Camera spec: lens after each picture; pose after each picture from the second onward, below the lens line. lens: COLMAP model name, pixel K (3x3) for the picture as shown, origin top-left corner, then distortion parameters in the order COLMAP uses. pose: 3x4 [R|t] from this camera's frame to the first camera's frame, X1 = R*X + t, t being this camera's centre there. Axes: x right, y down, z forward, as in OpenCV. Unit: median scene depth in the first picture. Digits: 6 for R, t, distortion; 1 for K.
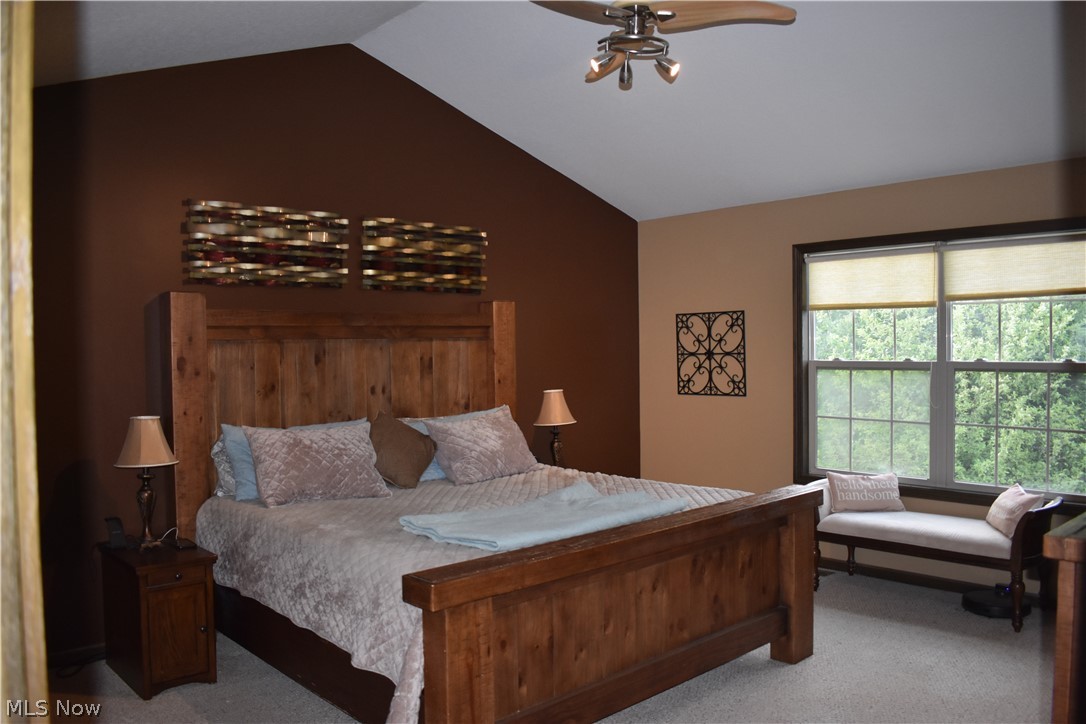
lens RADIAL K [[845.9, 0, 542.4], [0, 845.9, 361.8], [0, 0, 1]] dist [-0.084017, -0.005358]
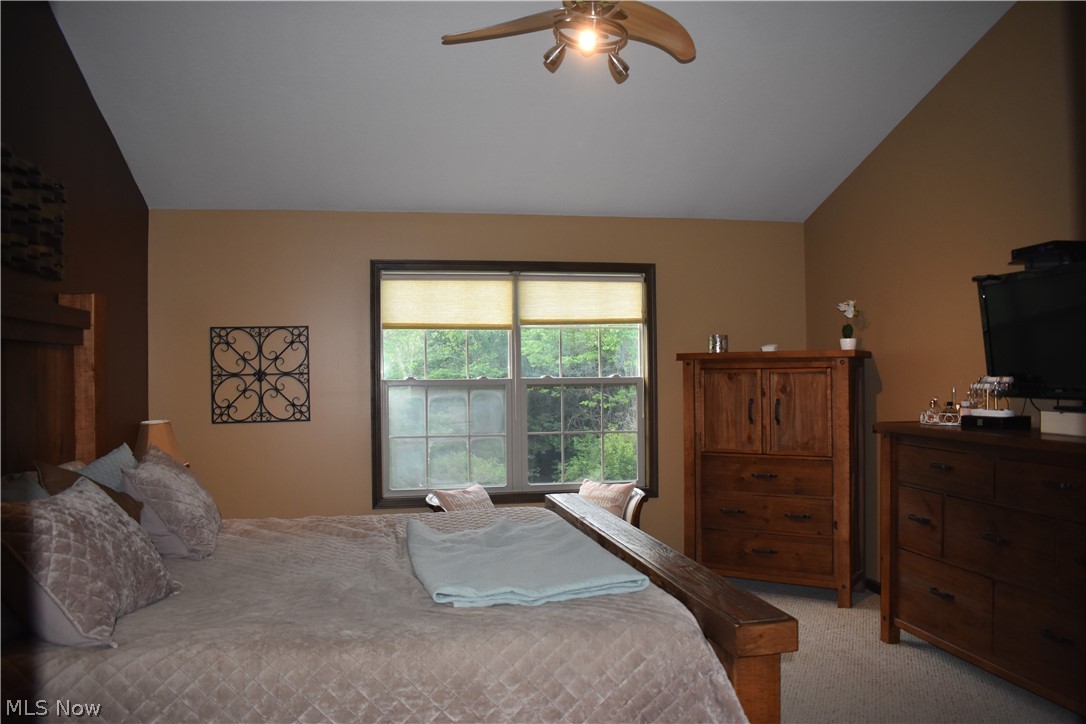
lens RADIAL K [[845.9, 0, 541.7], [0, 845.9, 364.5], [0, 0, 1]] dist [-0.084017, -0.005358]
pose [[0.524741, 0.013809, 0.851150, -0.387174], [0.021860, 0.999320, -0.029690, 0.012286], [-0.850981, 0.034186, 0.524083, 0.307632]]
